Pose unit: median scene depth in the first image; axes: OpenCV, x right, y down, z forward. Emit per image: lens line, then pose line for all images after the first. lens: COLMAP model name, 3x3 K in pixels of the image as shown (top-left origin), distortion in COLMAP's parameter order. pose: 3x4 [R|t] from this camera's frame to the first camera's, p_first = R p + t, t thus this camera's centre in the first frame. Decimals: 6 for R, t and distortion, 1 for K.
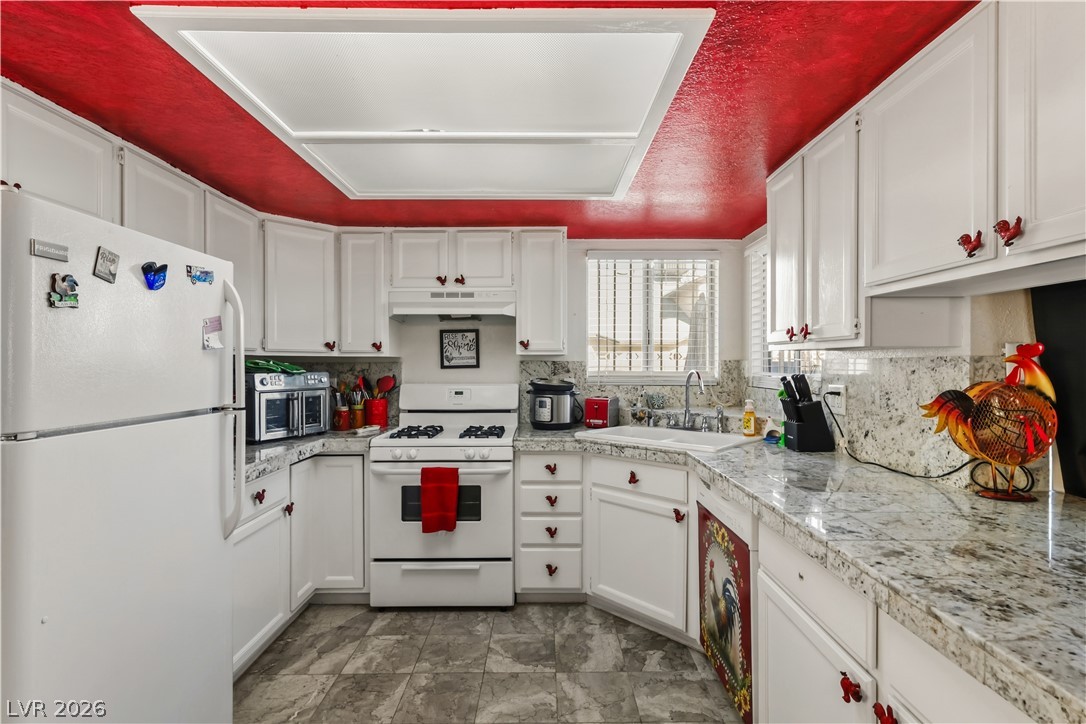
lens RADIAL K [[509.1, 0, 543.5], [0, 509.1, 364.4], [0, 0, 1]] dist [0.001610, -0.000091]
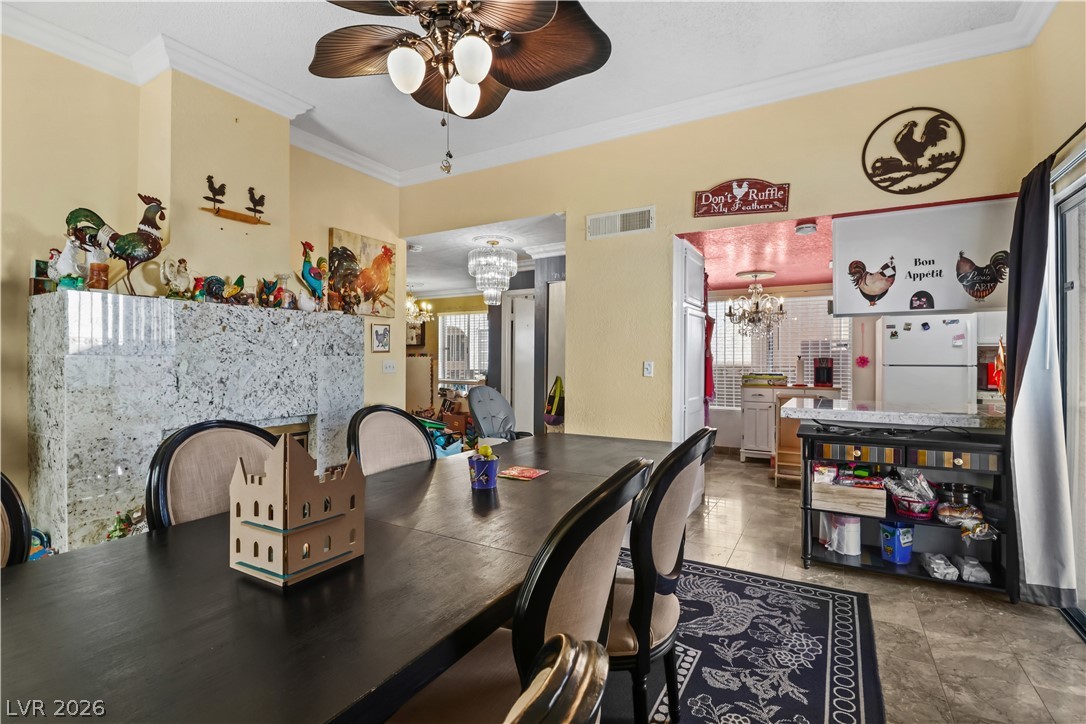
lens RADIAL K [[509.1, 0, 544.2], [0, 509.1, 361.0], [0, 0, 1]] dist [0.001610, -0.000091]
pose [[-0.499105, 0.001939, -0.866539, 4.150451], [-0.002004, 0.999992, 0.003392, 0.074183], [0.866539, 0.003430, -0.499098, 0.504471]]
